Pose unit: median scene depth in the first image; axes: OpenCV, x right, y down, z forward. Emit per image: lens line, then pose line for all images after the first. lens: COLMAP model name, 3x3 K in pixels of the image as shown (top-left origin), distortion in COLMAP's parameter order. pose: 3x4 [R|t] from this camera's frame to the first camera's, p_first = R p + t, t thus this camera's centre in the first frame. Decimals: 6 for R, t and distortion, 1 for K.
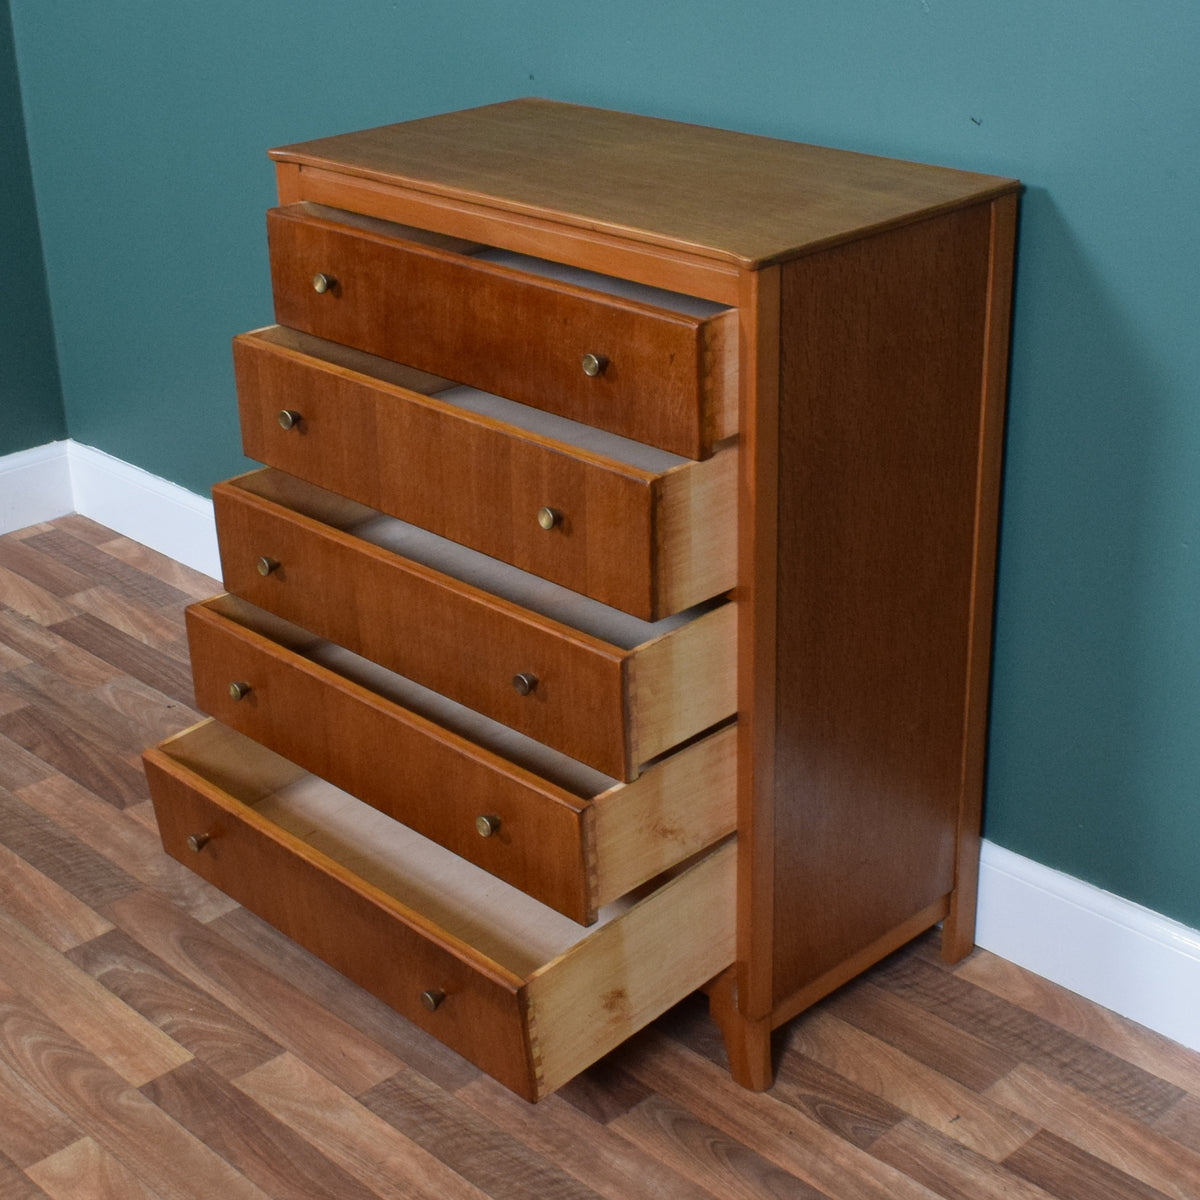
lens RADIAL K [[2015.9, 0, 605.5], [0, 2015.9, 610.2], [0, 0, 1]] dist [-0.019021, 0.000000]
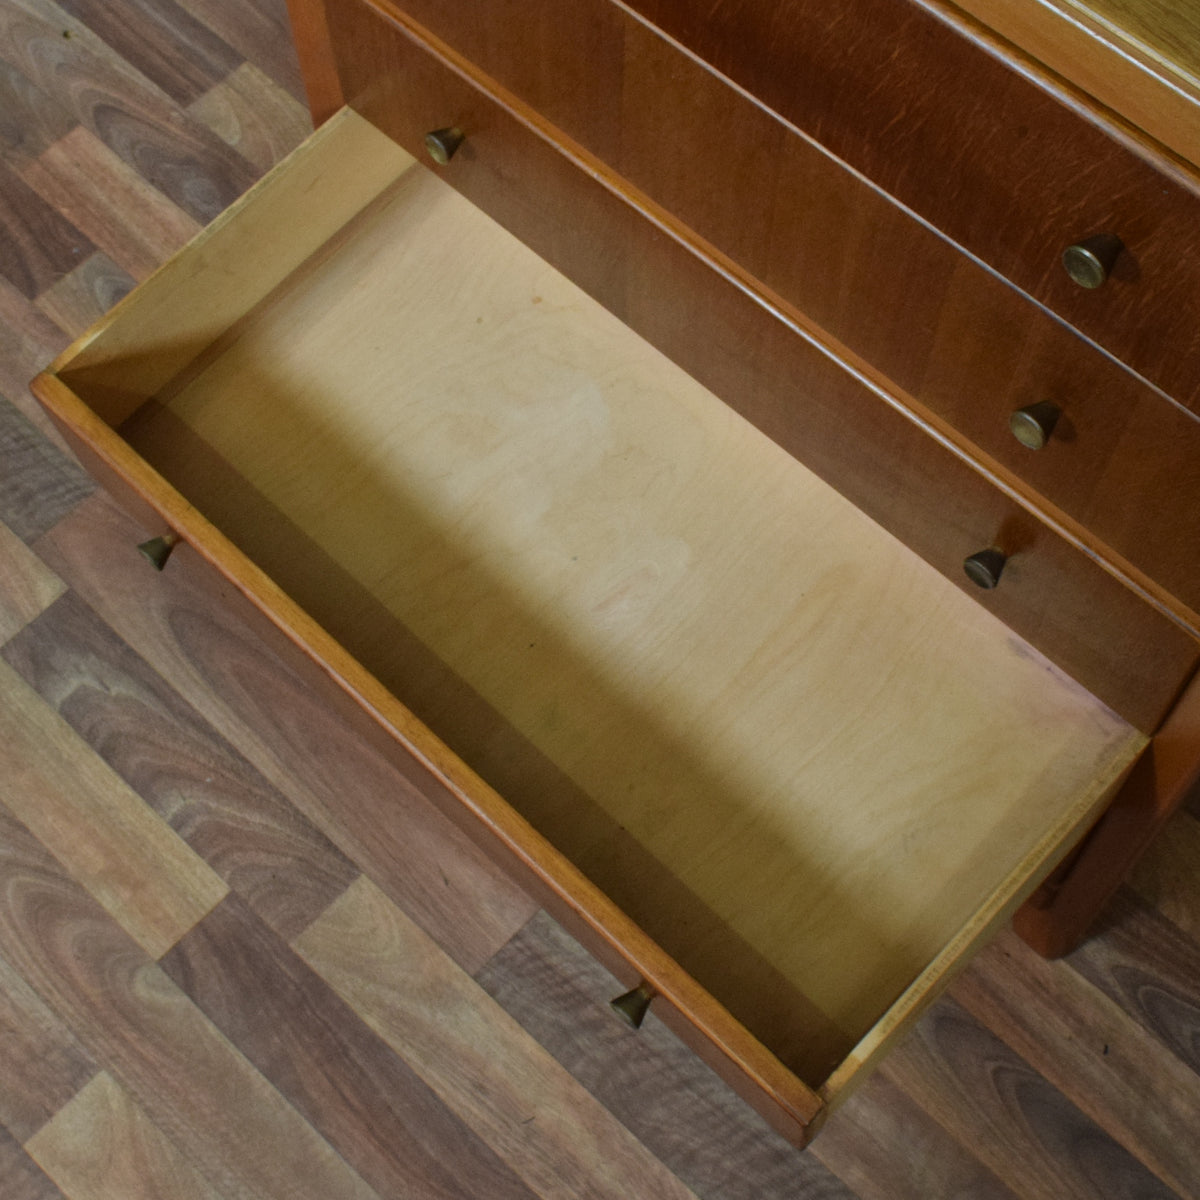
lens RADIAL K [[2015.9, 0, 584.2], [0, 2015.9, 530.4], [0, 0, 1]] dist [-0.019021, 0.000000]
pose [[0.999408, -0.031637, 0.013539, -0.088463], [0.016296, 0.781631, 0.623529, -0.304811], [-0.030309, -0.622939, 0.781683, 0.535531]]
